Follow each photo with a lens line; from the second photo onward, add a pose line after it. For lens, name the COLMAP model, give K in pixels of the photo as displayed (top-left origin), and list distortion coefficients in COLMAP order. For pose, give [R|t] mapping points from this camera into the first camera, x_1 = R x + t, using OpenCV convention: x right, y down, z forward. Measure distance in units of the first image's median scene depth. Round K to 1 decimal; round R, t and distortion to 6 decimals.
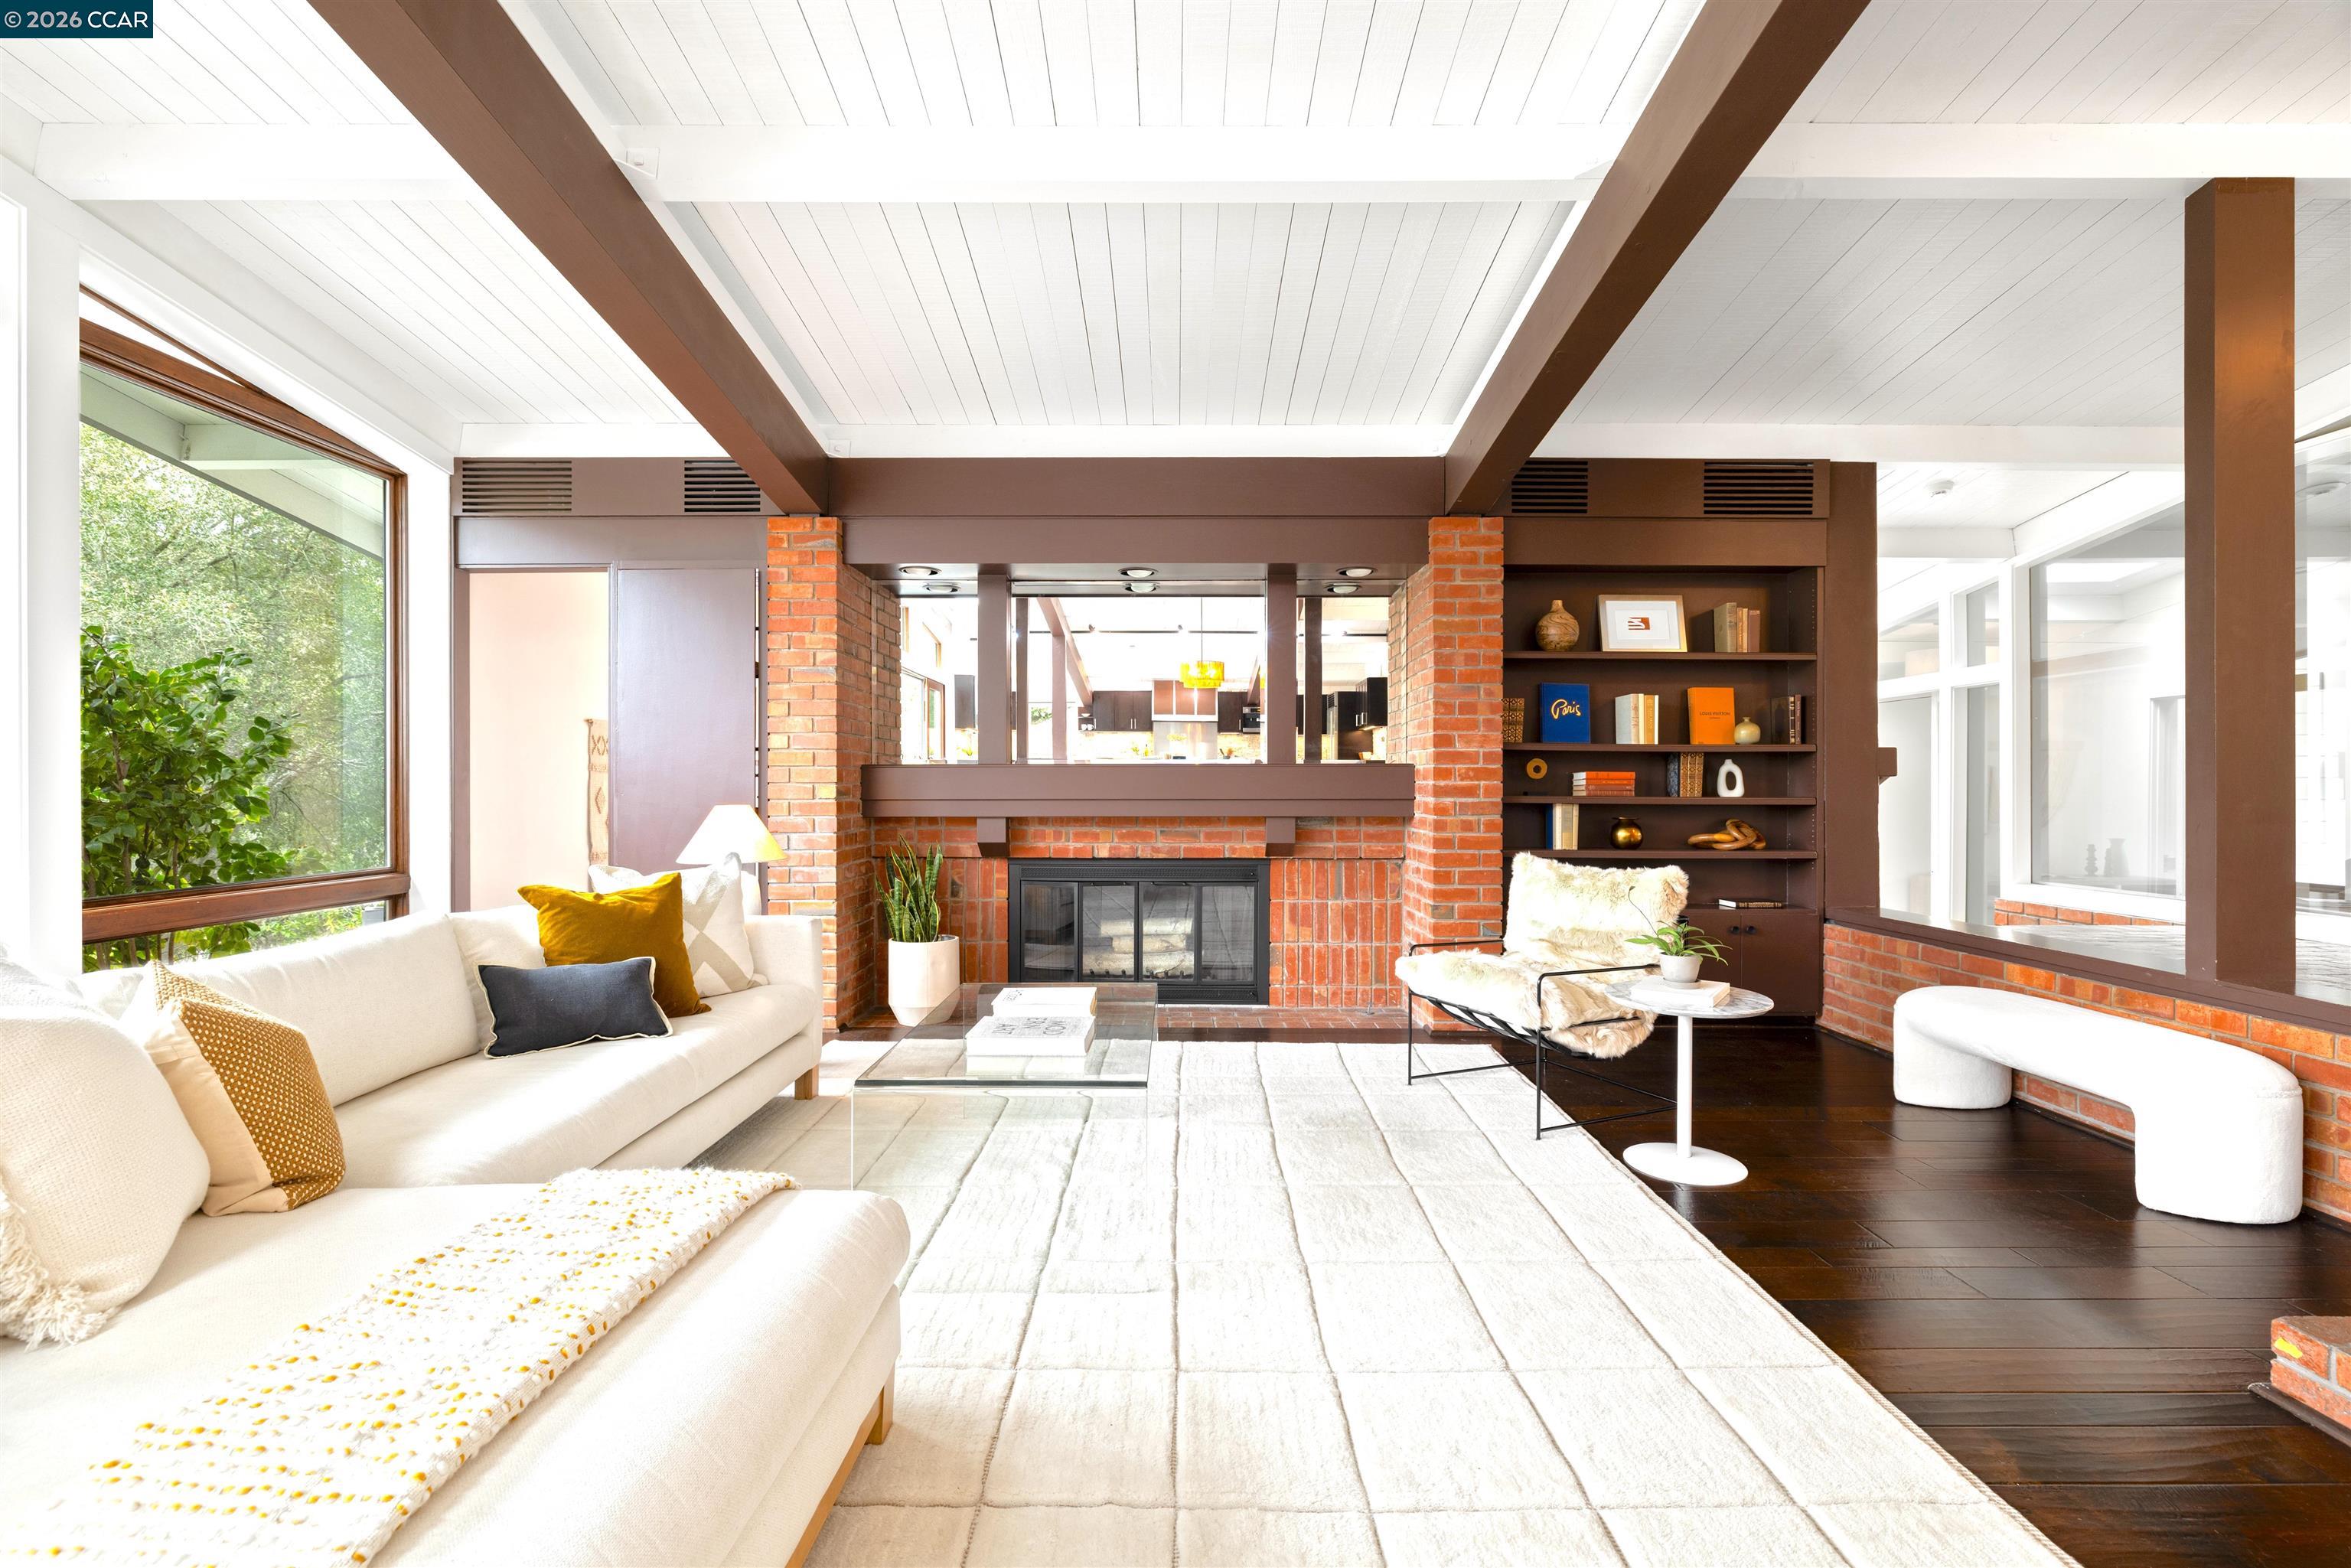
lens RADIAL K [[1059.9, 0, 1179.0], [0, 1059.9, 777.9], [0, 0, 1]] dist [-0.003060, 0.002242]
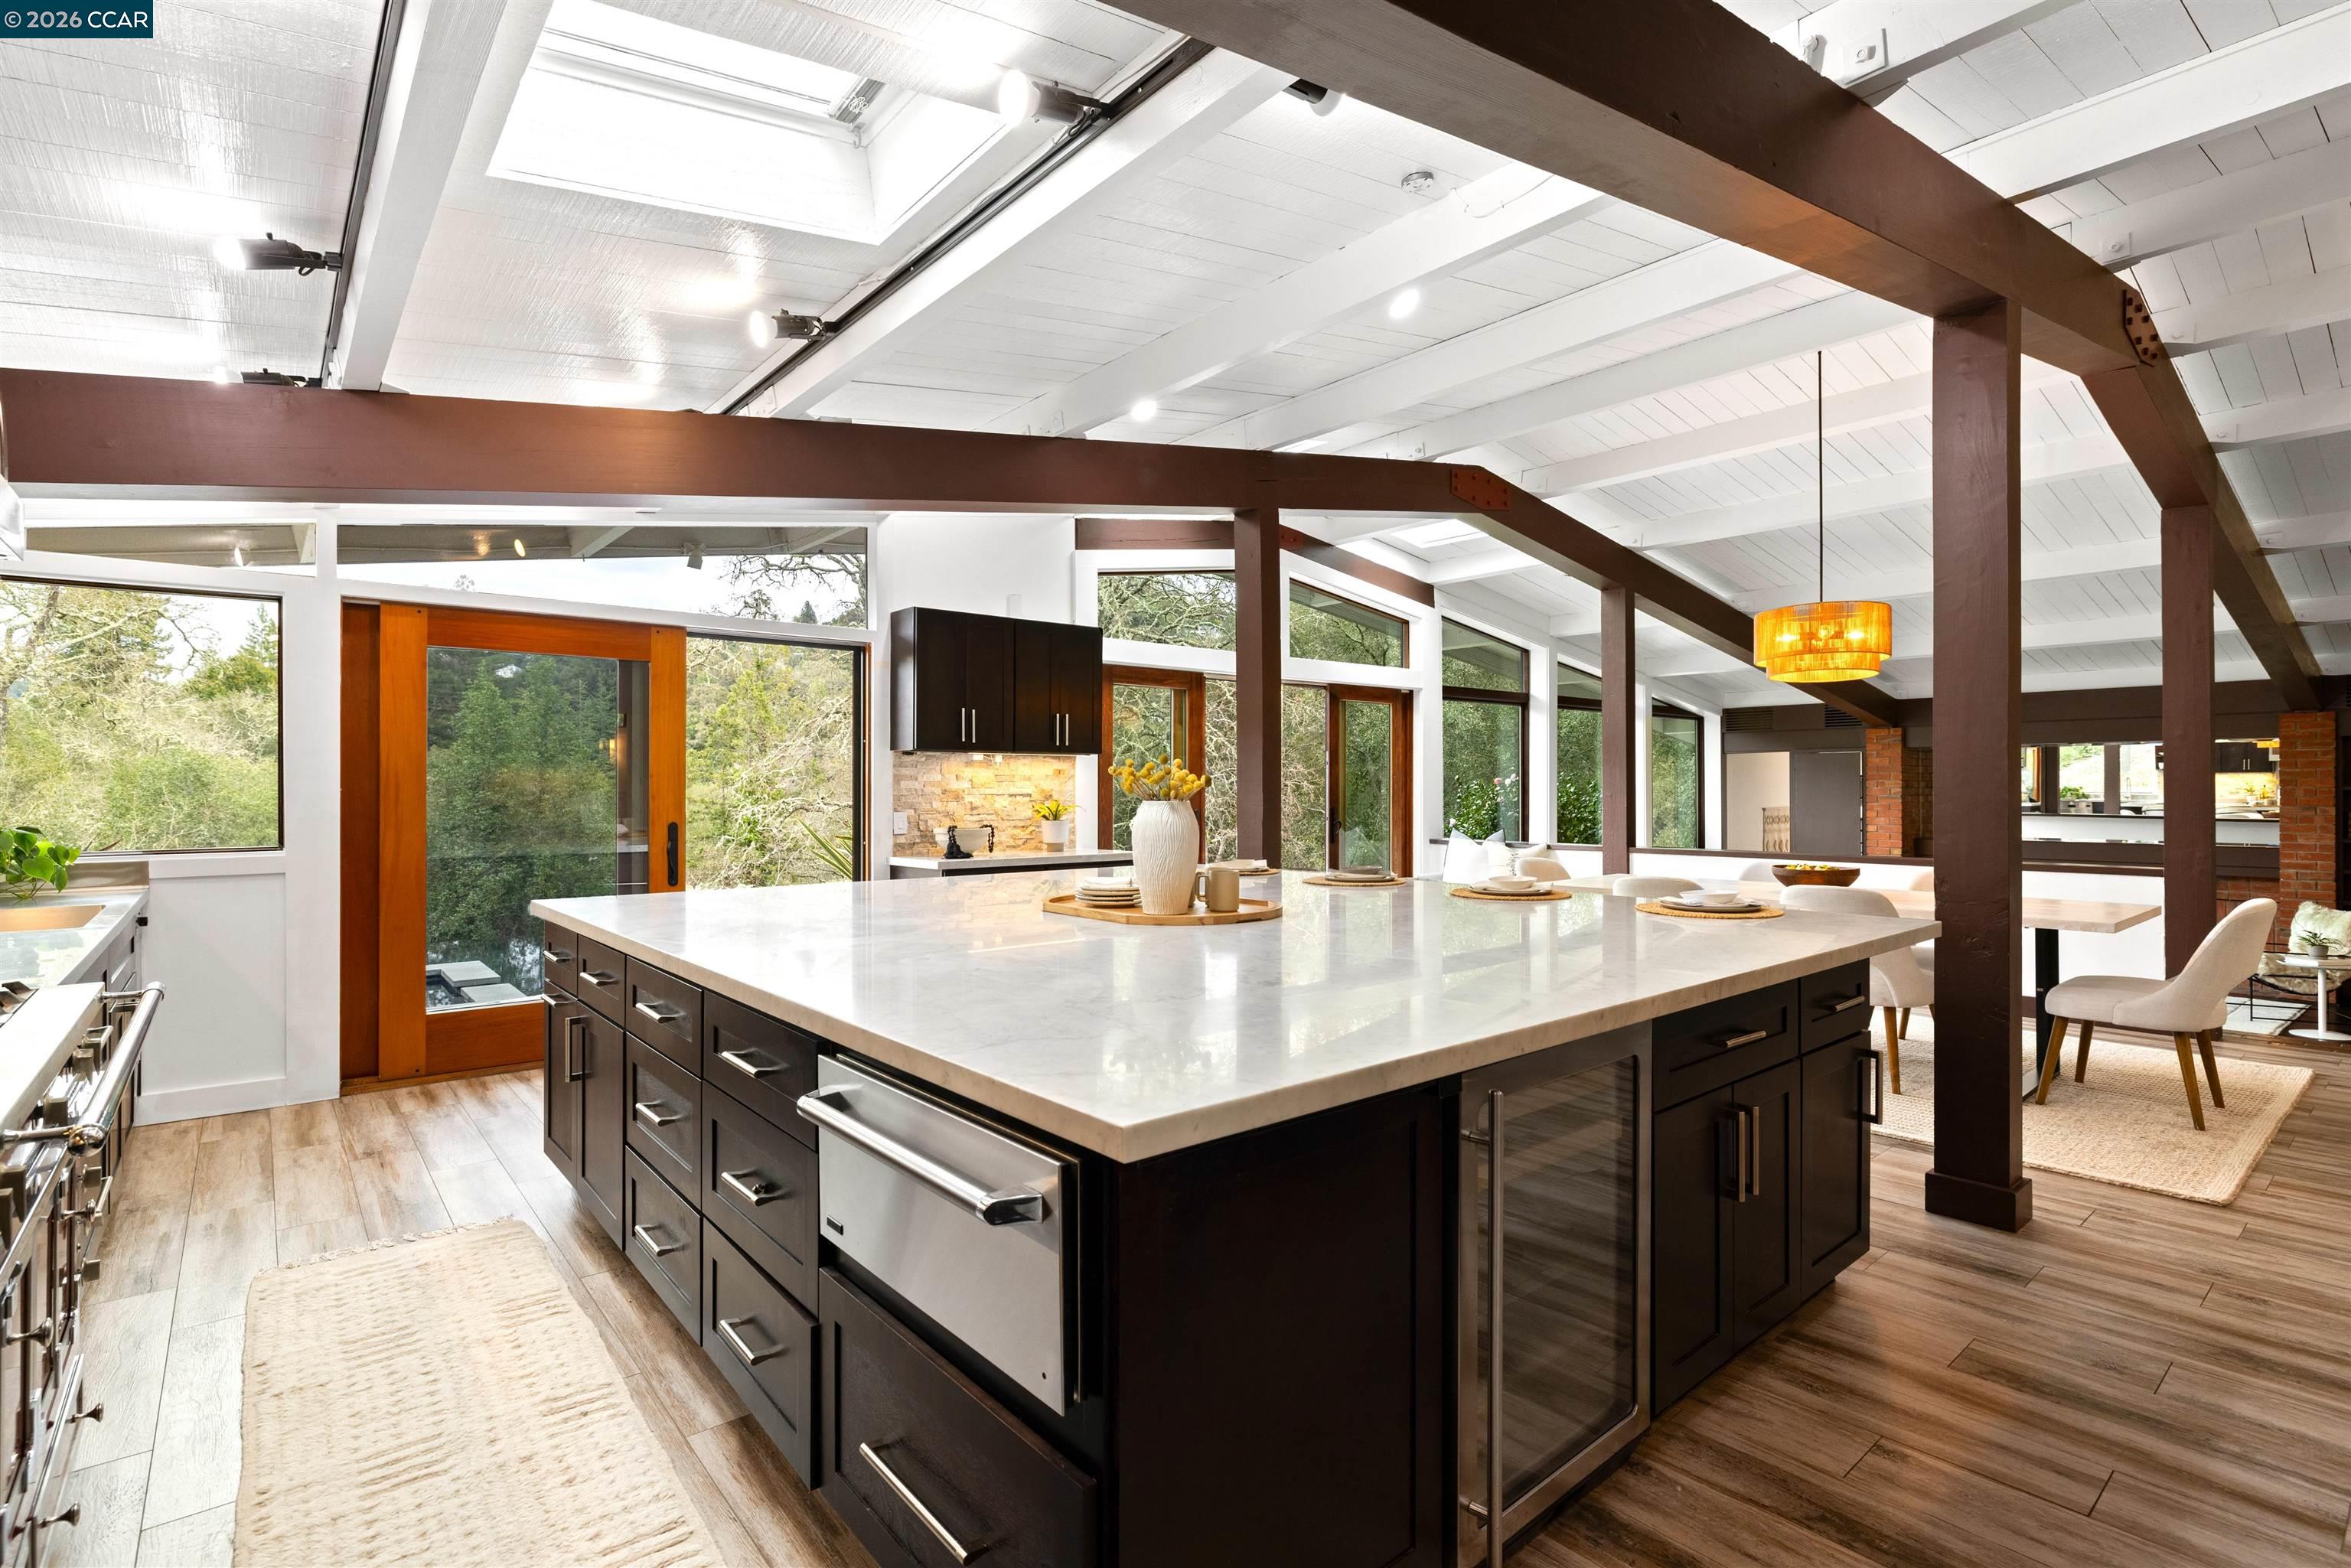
lens RADIAL K [[1108.0, 0, 1170.4], [0, 1108.0, 783.6], [0, 0, 1]] dist [-0.001290, -0.000570]
pose [[0.634337, -0.011650, -0.772969, 0.482424], [0.005602, 0.999929, -0.010474, -0.114134], [0.773036, 0.002314, 0.634358, -1.605185]]
